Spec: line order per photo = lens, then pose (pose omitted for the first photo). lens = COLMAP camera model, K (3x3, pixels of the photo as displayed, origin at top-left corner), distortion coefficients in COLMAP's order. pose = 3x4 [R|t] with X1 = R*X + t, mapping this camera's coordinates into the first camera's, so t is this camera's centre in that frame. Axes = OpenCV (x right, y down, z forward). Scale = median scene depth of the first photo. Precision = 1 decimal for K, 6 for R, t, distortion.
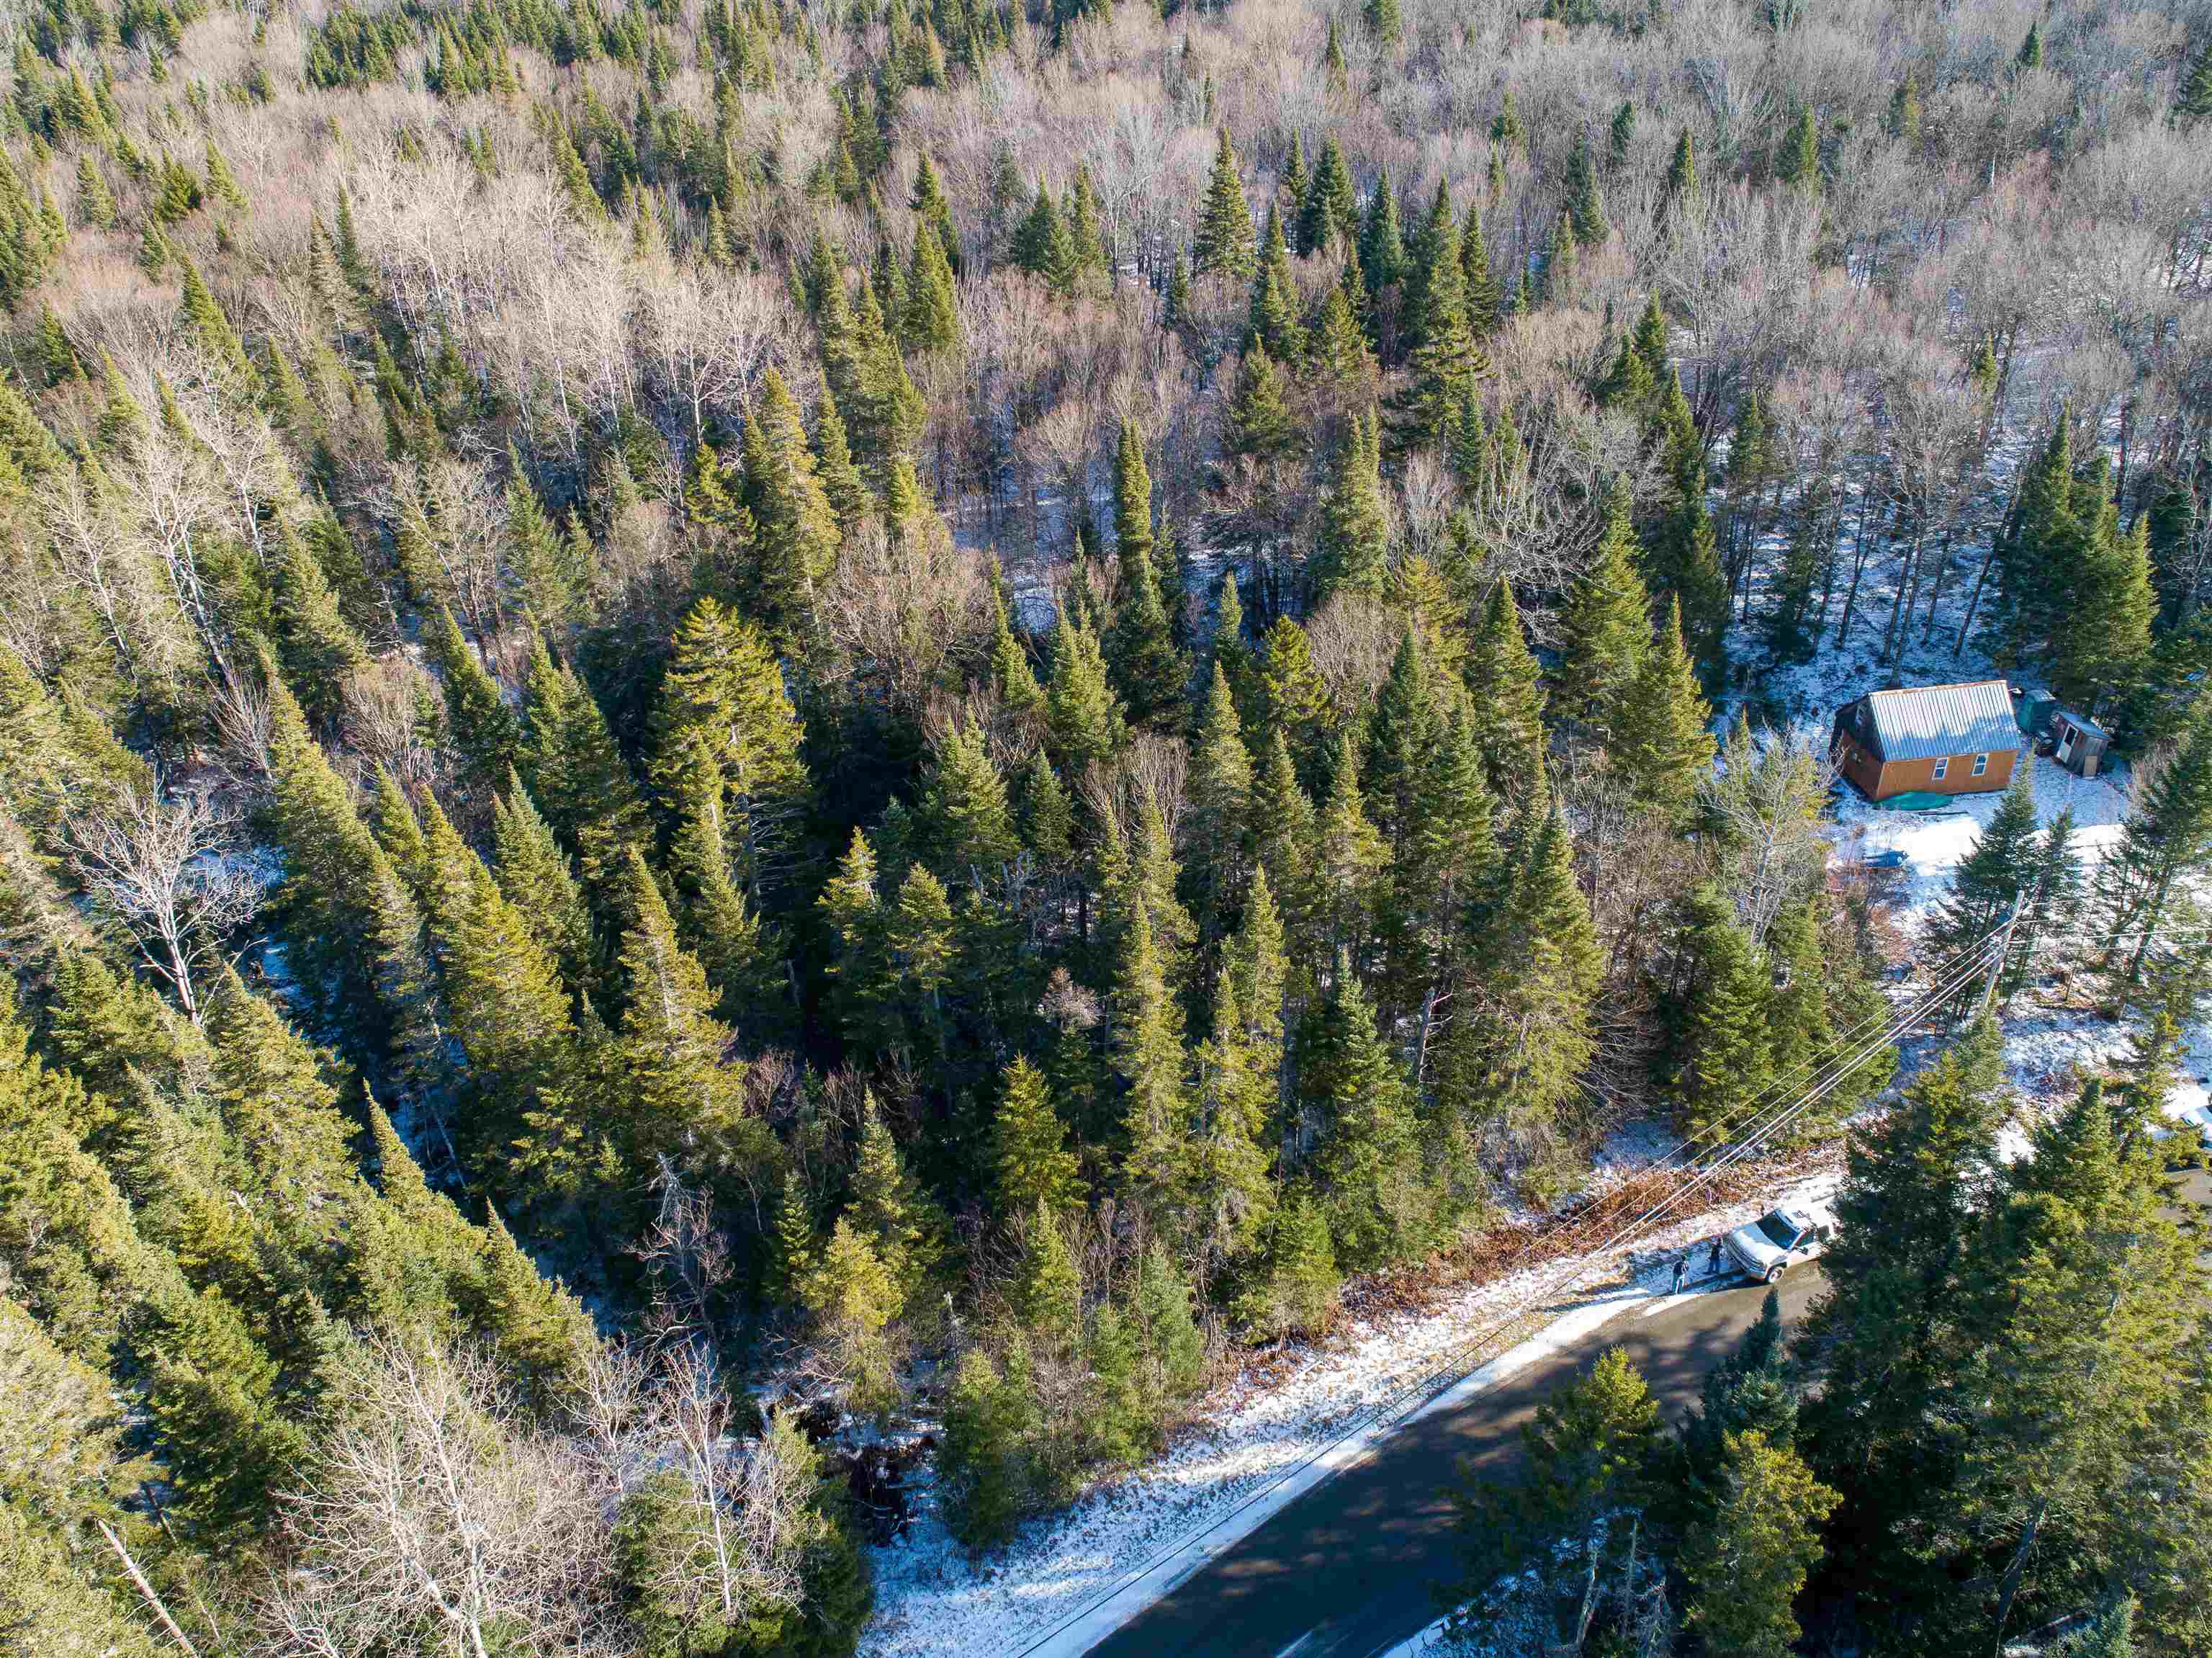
lens RADIAL K [[1660.5, 0, 1104.2], [0, 1660.5, 823.6], [0, 0, 1]] dist [-0.026828, 0.008548]
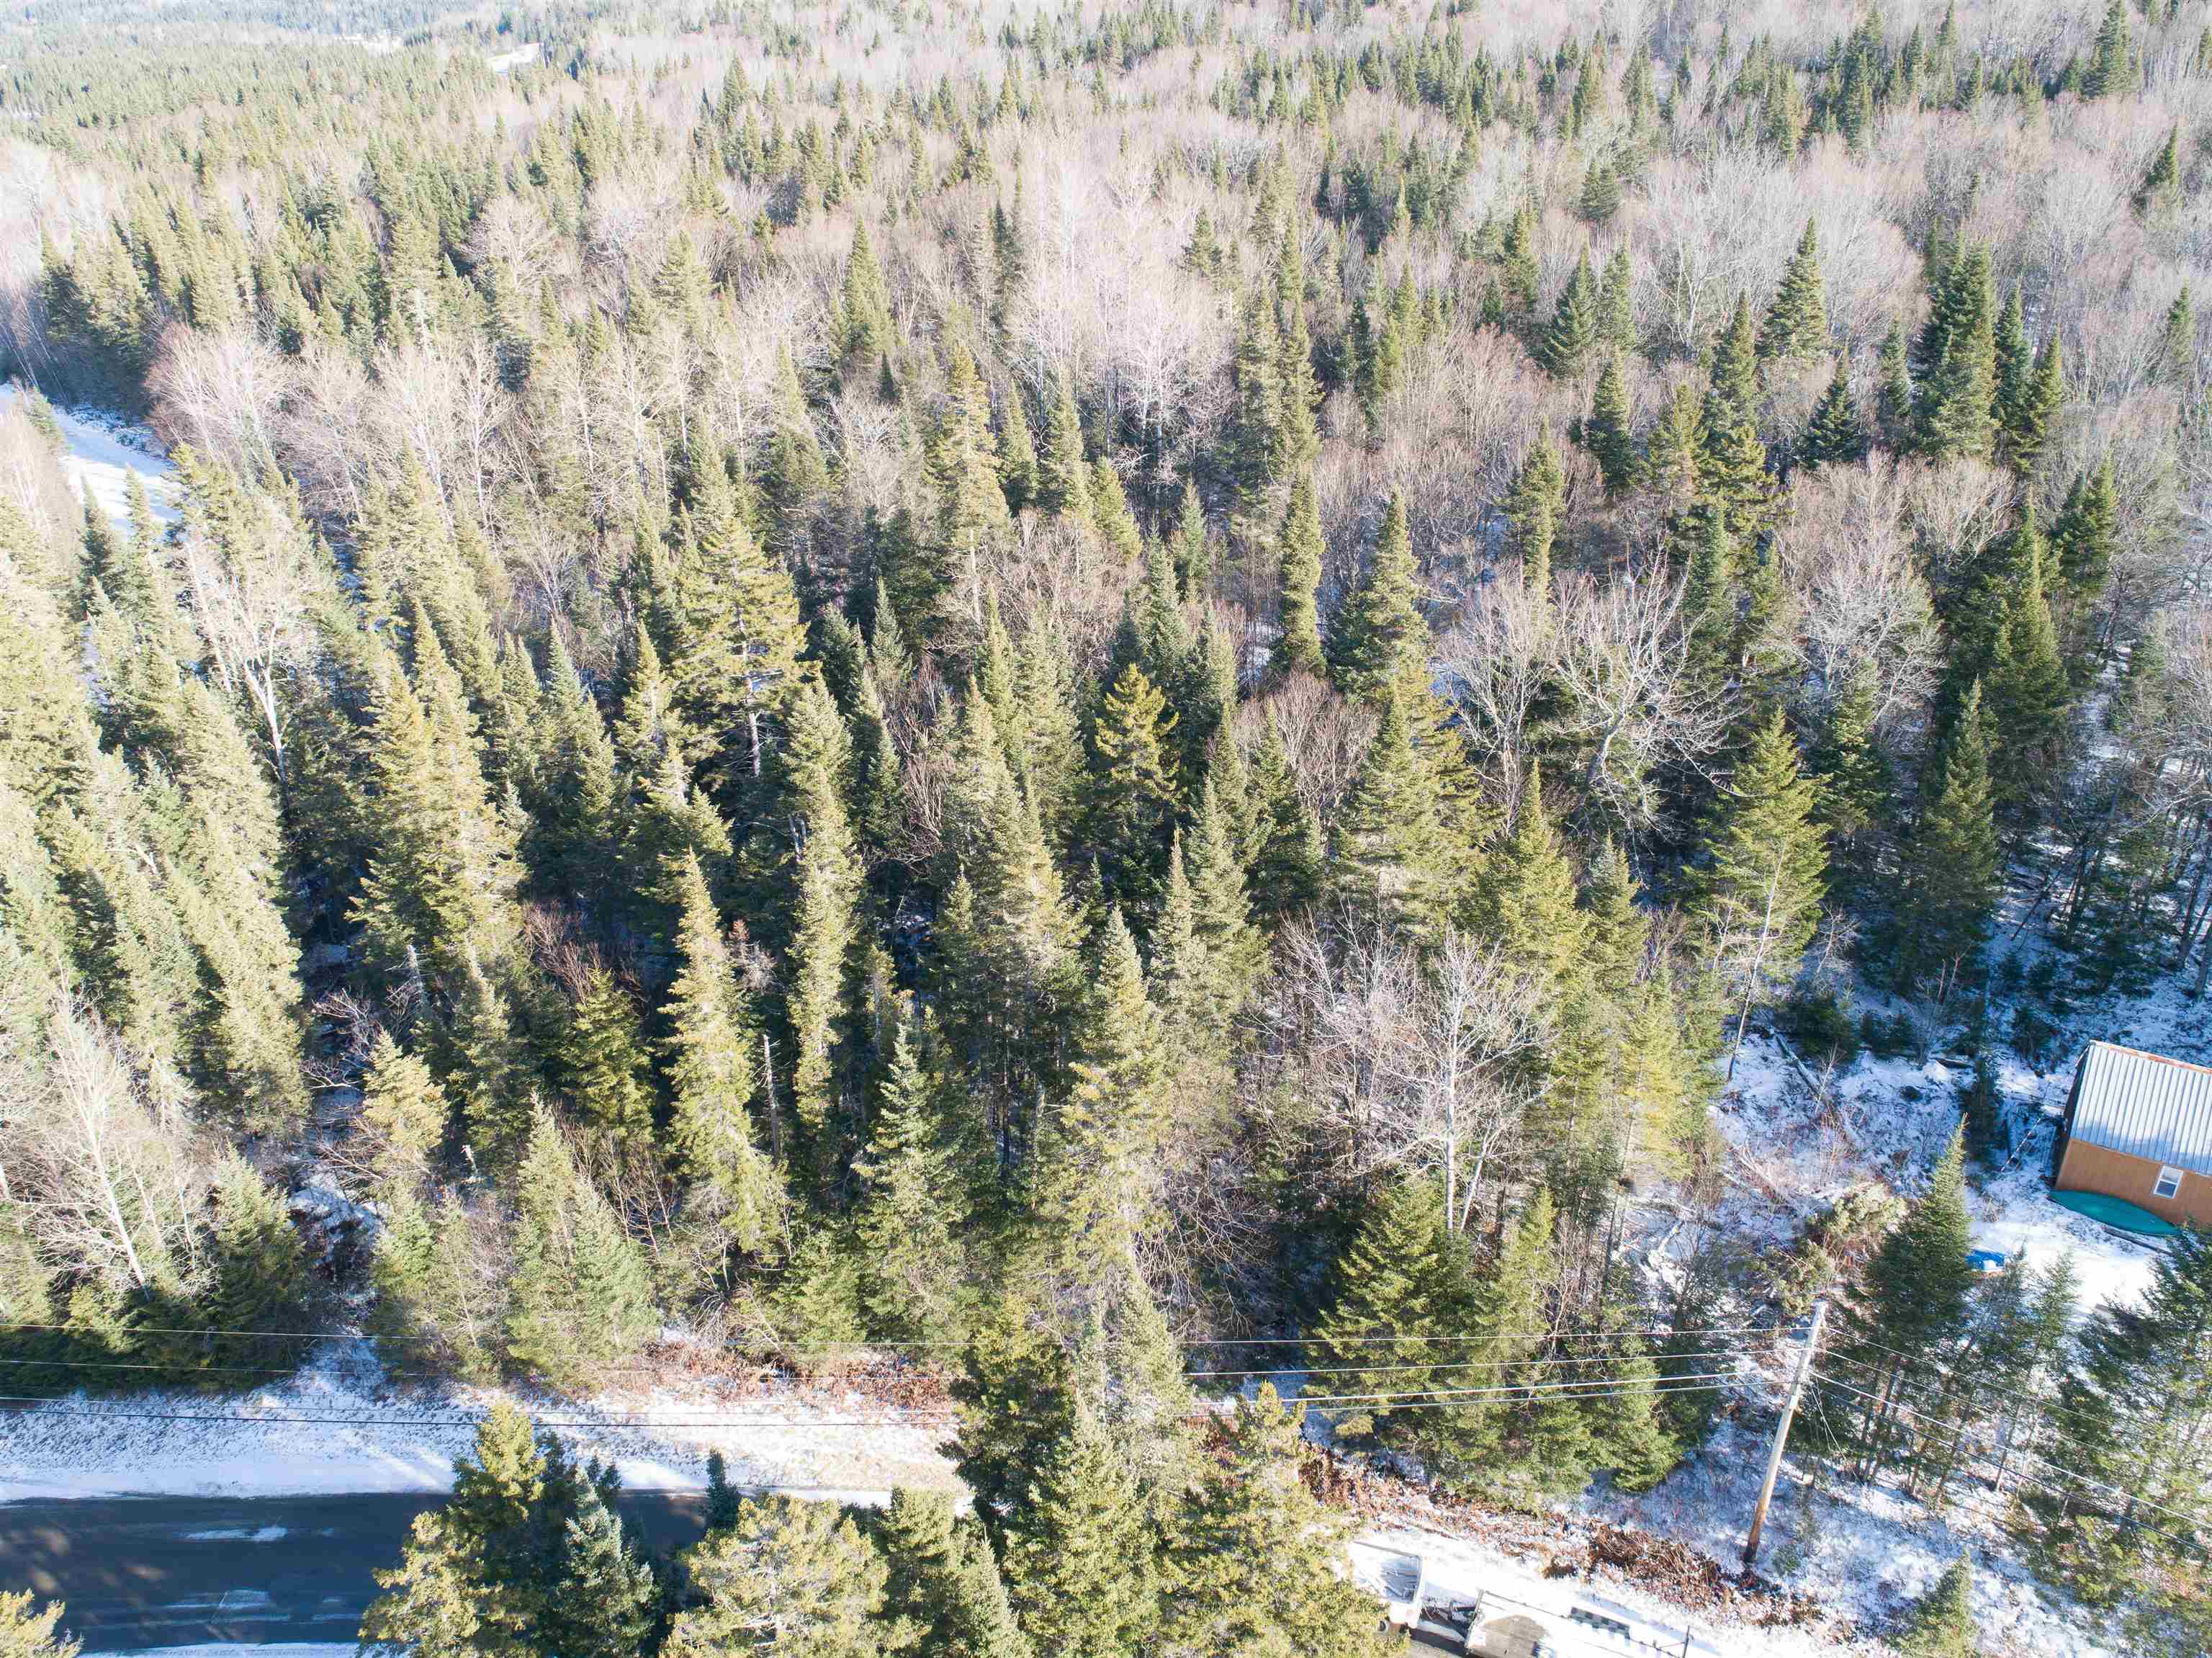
lens RADIAL K [[1660.5, 0, 1106.2], [0, 1660.5, 822.7], [0, 0, 1]] dist [-0.026828, 0.008548]
pose [[0.795406, 0.302123, -0.525405, 0.511205], [-0.324340, 0.944505, 0.052101, -0.072735], [0.511988, 0.128968, 0.849256, 0.192201]]
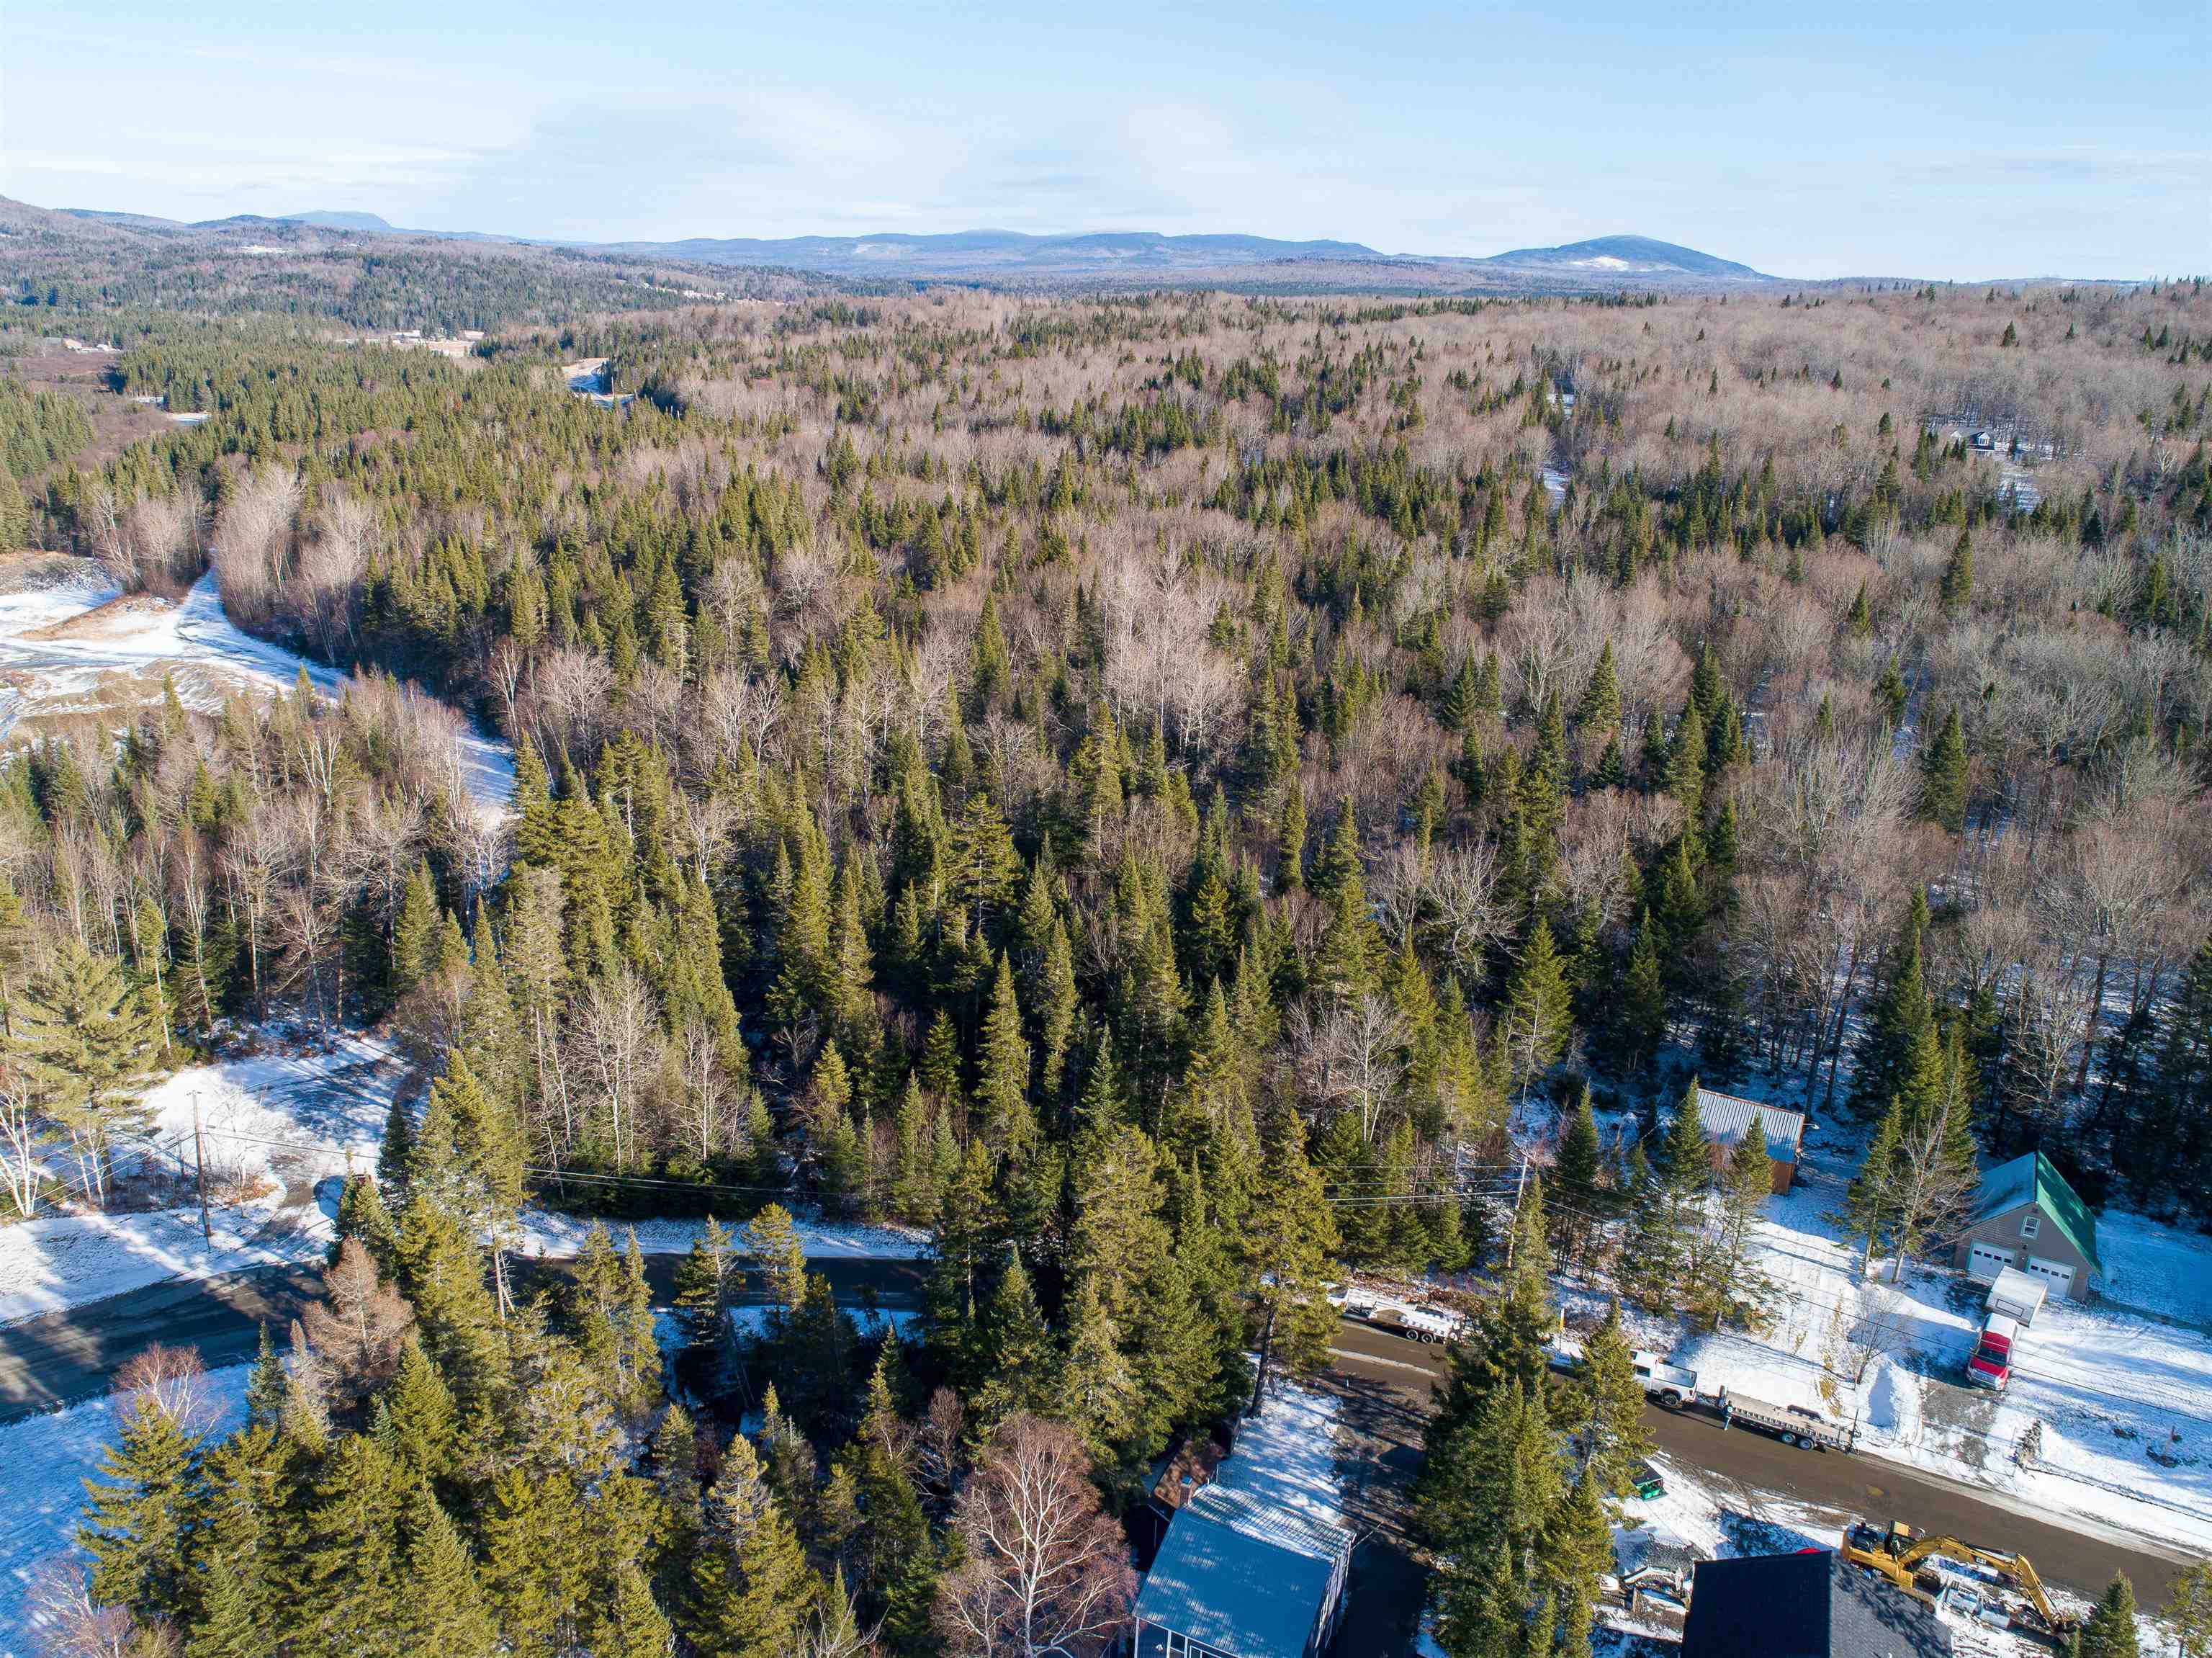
lens RADIAL K [[1660.5, 0, 1110.6], [0, 1660.5, 819.2], [0, 0, 1]] dist [-0.026828, 0.008548]
pose [[0.799190, 0.247791, -0.547626, 0.843473], [-0.368379, 0.921835, -0.120488, 0.065605], [0.474965, 0.298026, 0.828003, -0.484221]]
